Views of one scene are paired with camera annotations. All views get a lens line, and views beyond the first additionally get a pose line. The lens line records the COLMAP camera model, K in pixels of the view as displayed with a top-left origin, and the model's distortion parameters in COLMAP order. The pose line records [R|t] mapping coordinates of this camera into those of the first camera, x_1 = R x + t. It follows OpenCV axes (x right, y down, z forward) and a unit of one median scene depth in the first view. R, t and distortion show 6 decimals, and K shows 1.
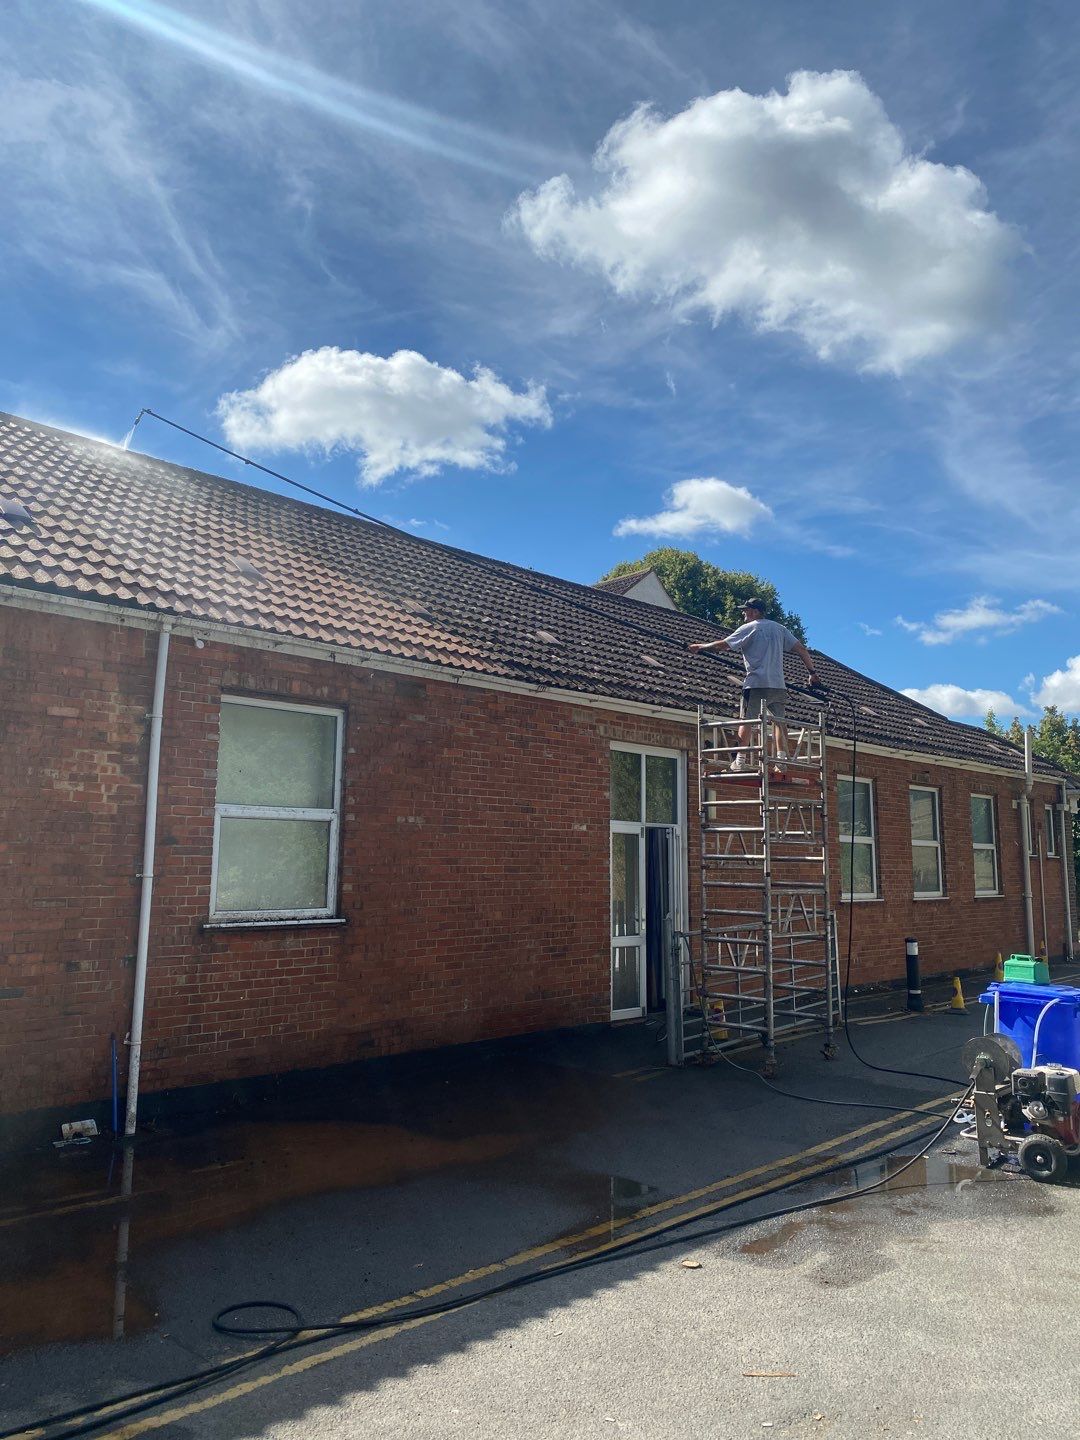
lens RADIAL K [[1116.5, 0, 569.2], [0, 1116.5, 711.7], [0, 0, 1]] dist [0.039284, -0.045398]
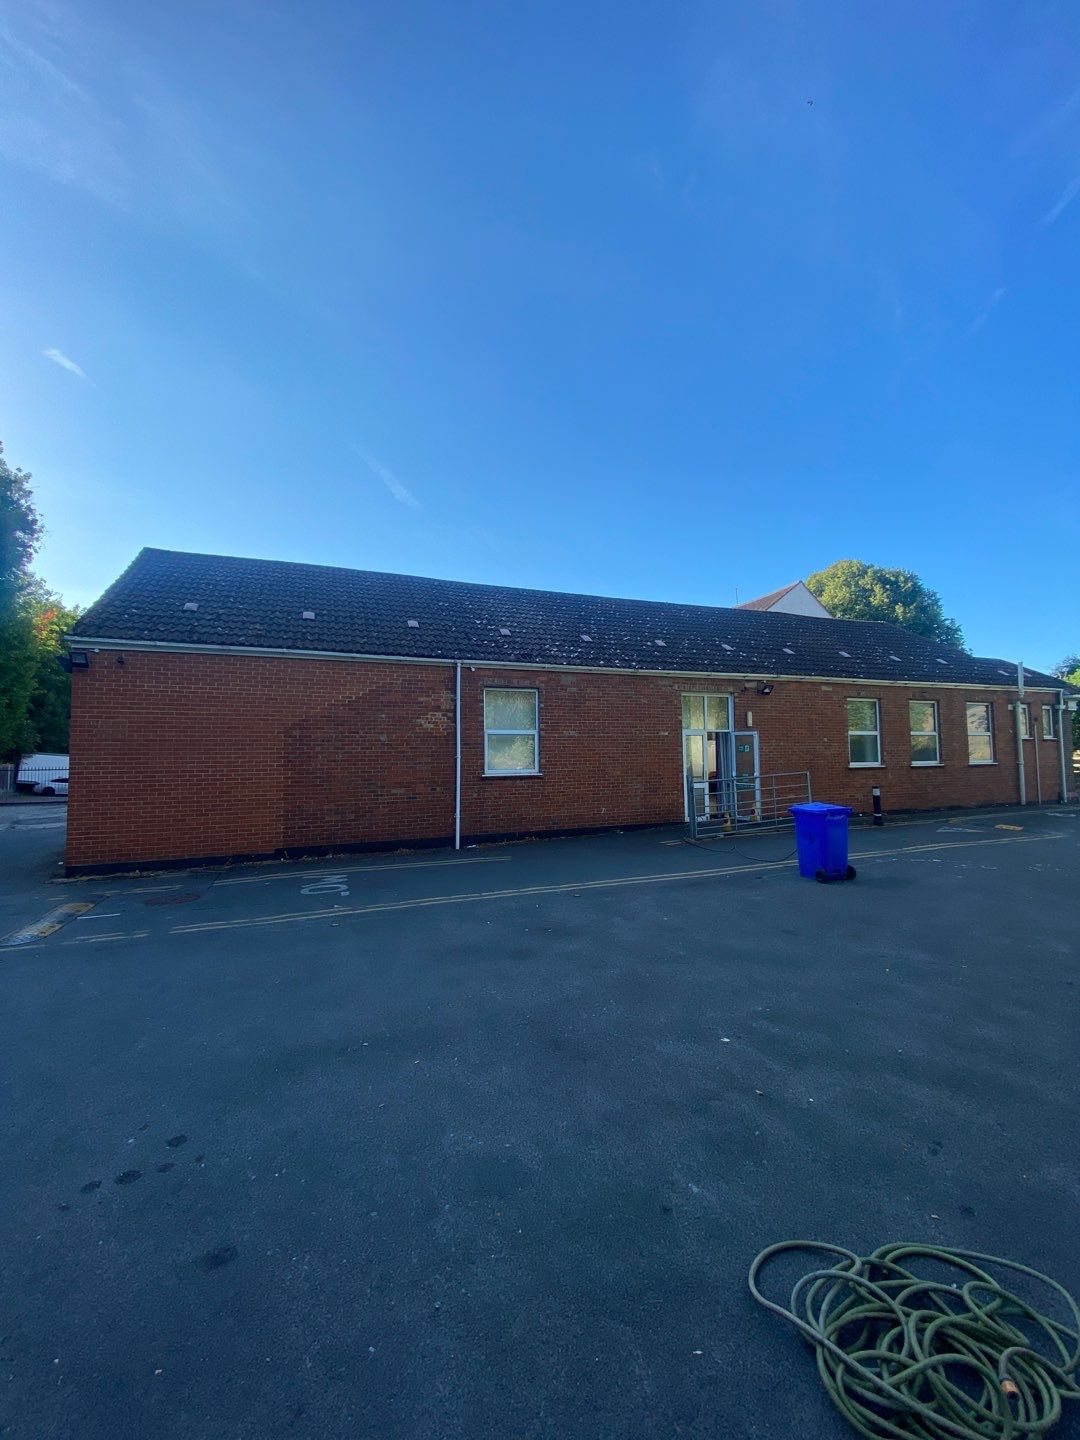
lens RADIAL K [[596.0, 0, 523.7], [0, 596.0, 718.9], [0, 0, 1]] dist [0.002118, -0.012555]
pose [[0.884871, -0.040369, -0.464085, 0.370463], [0.078669, 0.994879, 0.063458, -0.021530], [0.459146, -0.092661, 0.883515, -0.165132]]
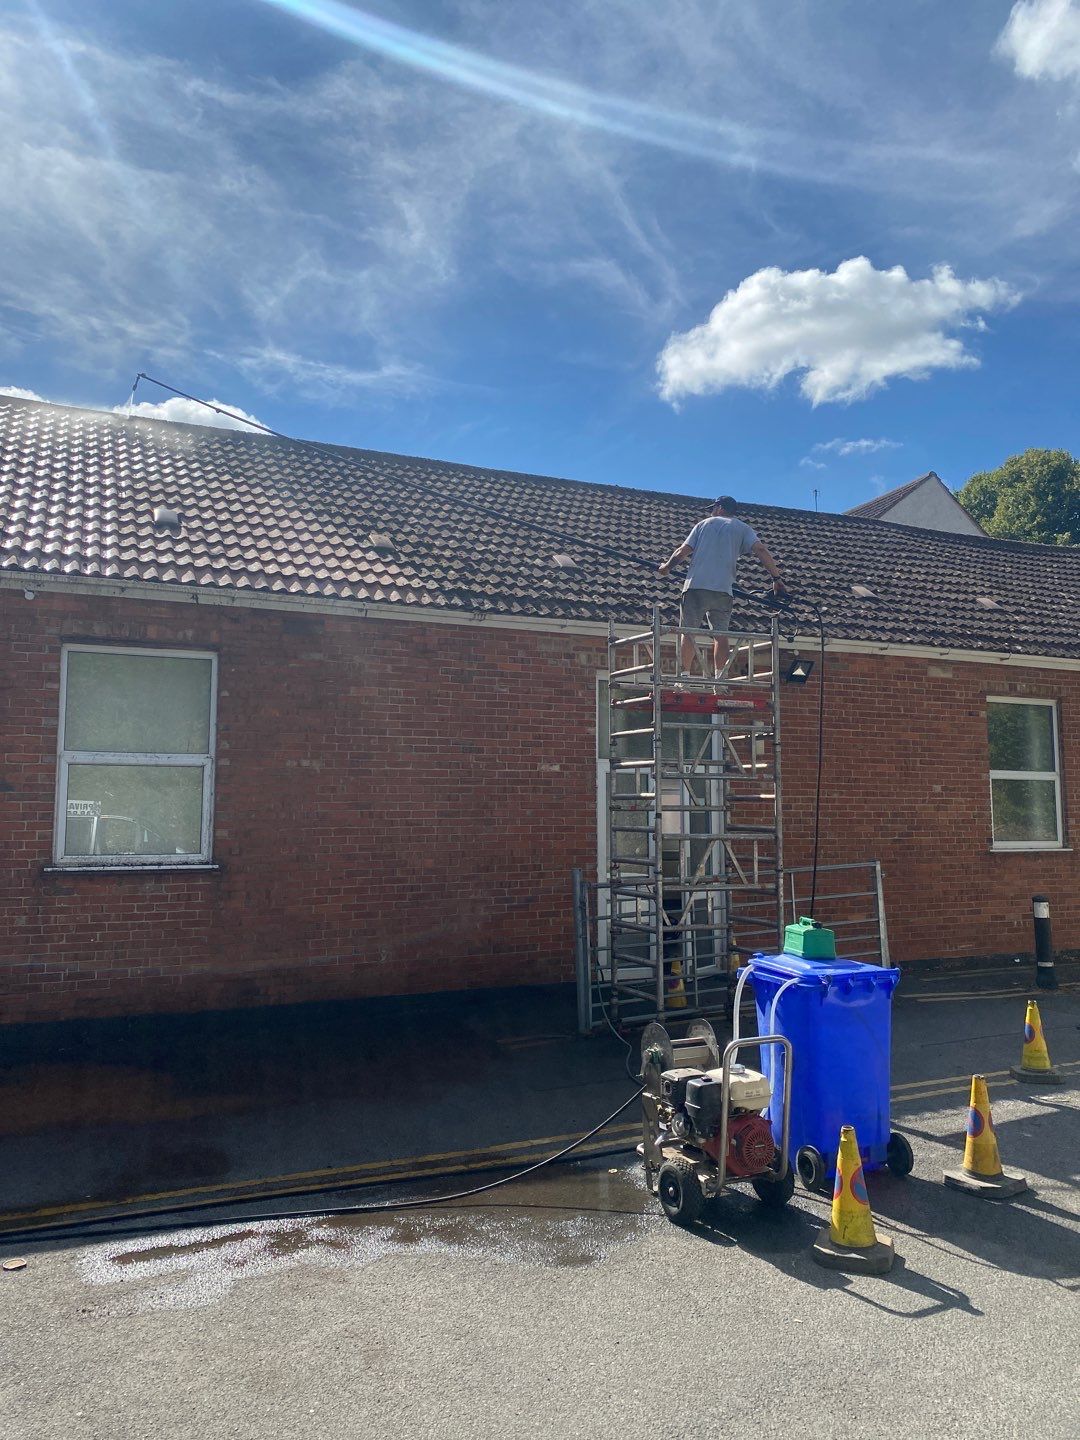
lens RADIAL K [[1116.5, 0, 563.1], [0, 1116.5, 721.6], [0, 0, 1]] dist [0.039284, -0.045398]
pose [[0.919362, -0.040717, -0.391299, 0.456211], [0.061103, 0.997338, 0.039782, 0.038299], [0.388638, -0.060484, 0.919403, 0.215478]]
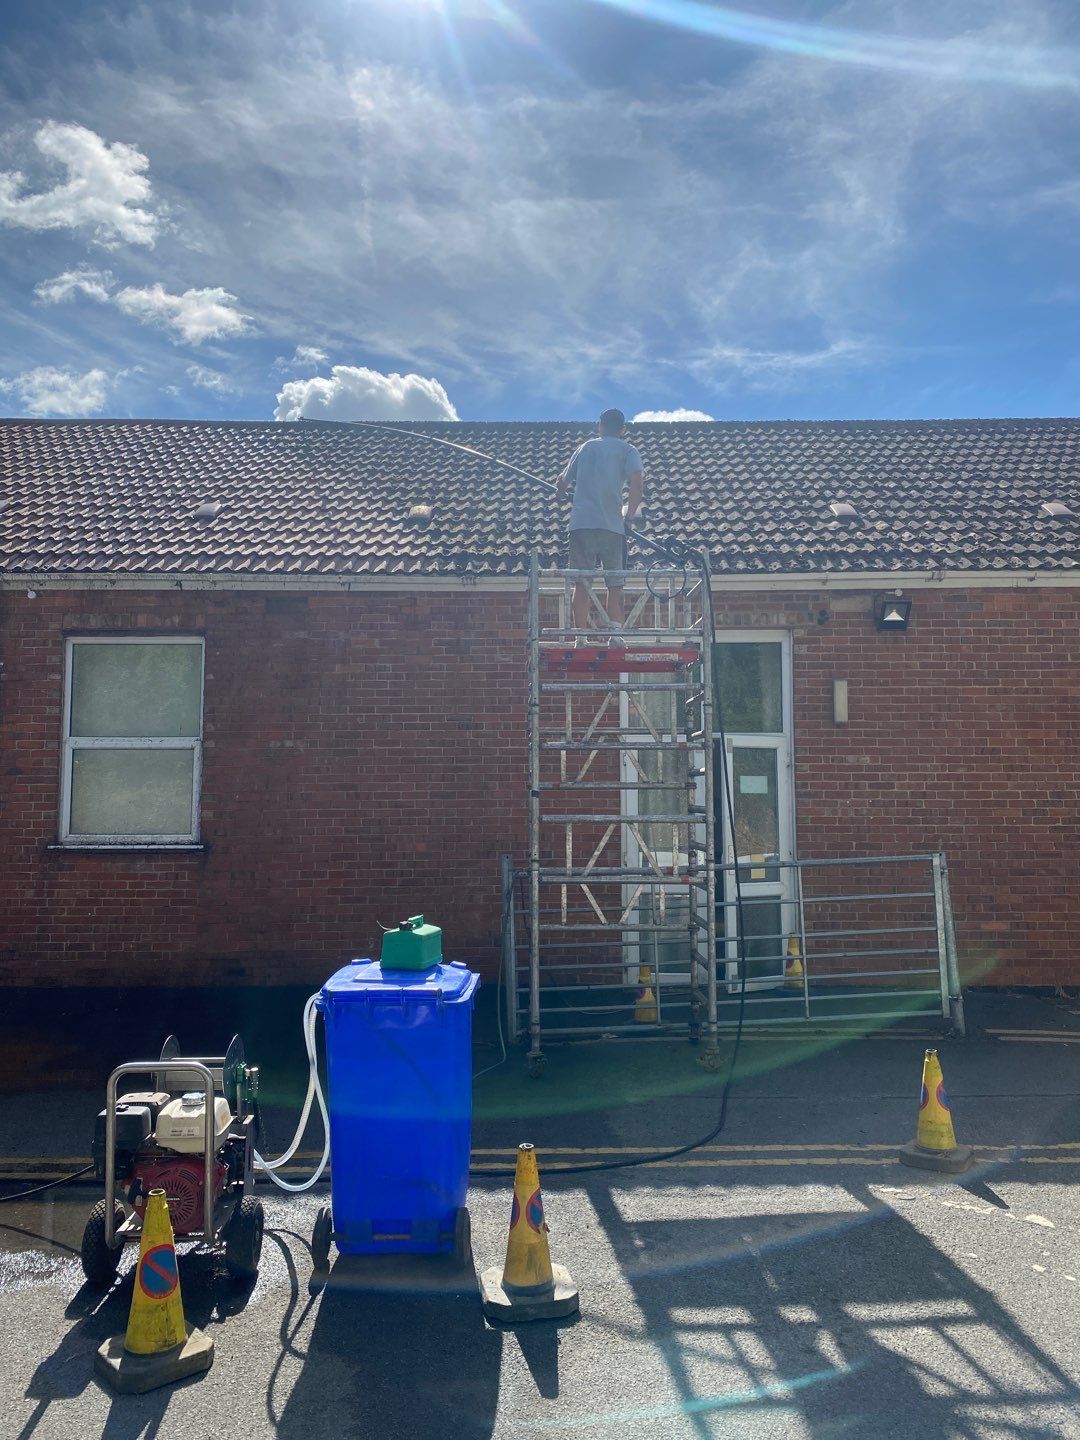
lens RADIAL K [[1116.5, 0, 534.9], [0, 1116.5, 716.9], [0, 0, 1]] dist [0.039284, -0.045398]
pose [[0.667588, -0.067768, -0.741441, 0.727798], [0.108770, 0.994042, 0.007080, 0.094044], [0.736543, -0.085373, 0.670981, 0.543016]]
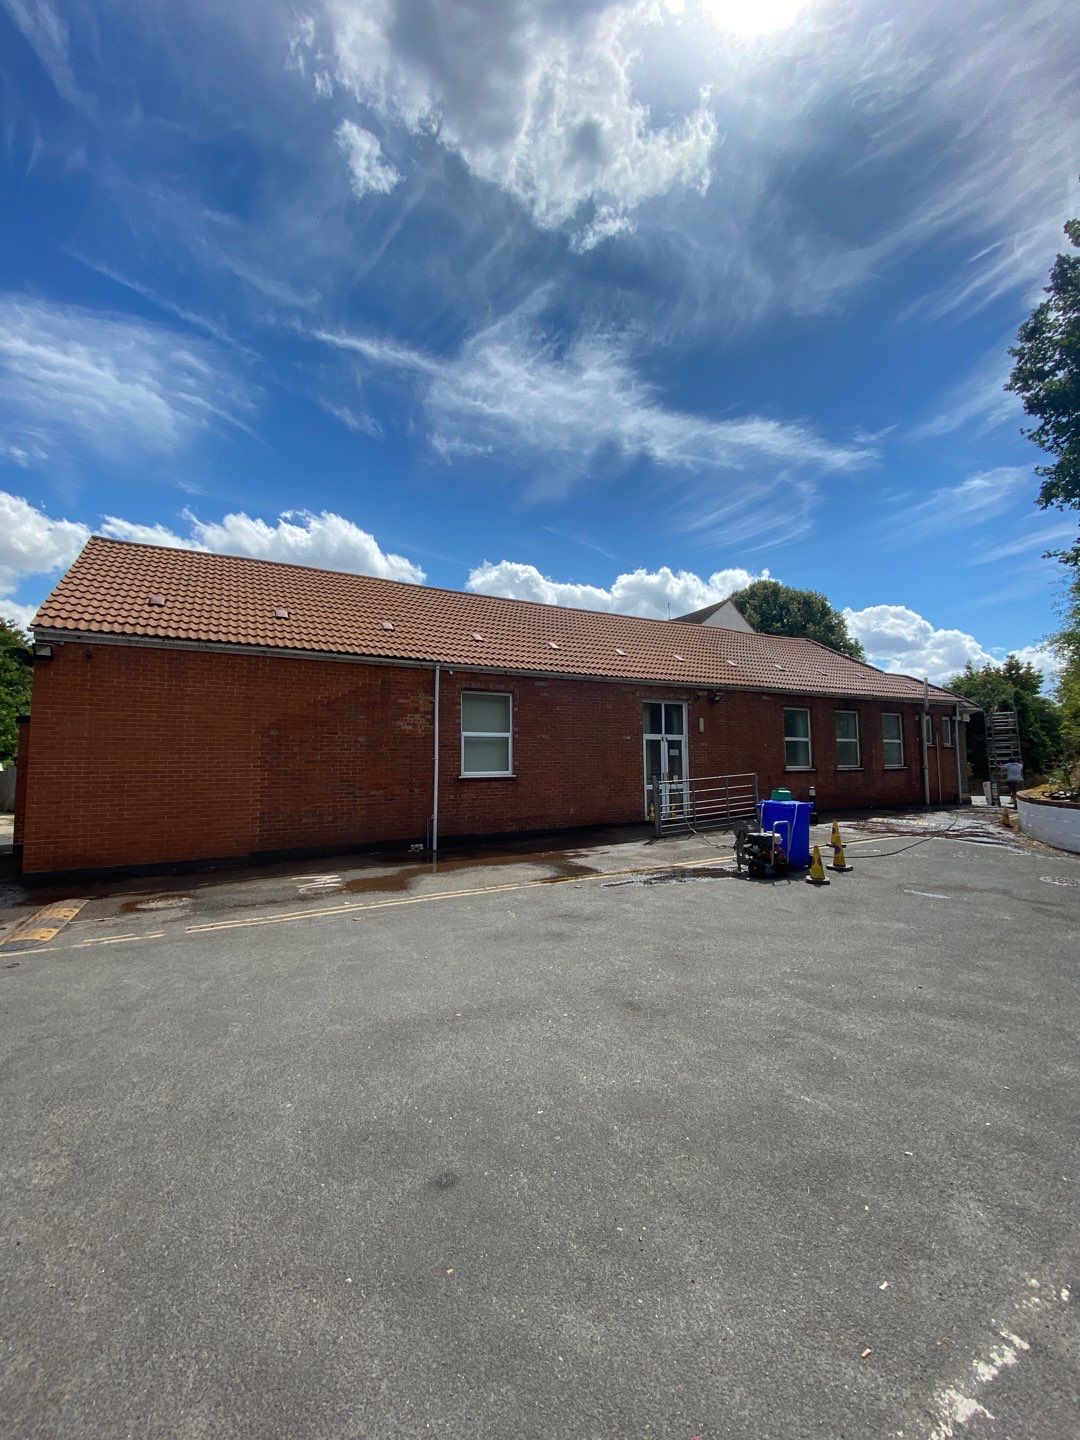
lens RADIAL K [[596.0, 0, 529.4], [0, 596.0, 721.7], [0, 0, 1]] dist [0.002118, -0.012555]
pose [[0.940190, -0.032633, -0.339085, 0.286713], [0.058136, 0.996169, 0.065325, -0.023032], [0.335654, -0.081131, 0.938485, -0.245180]]
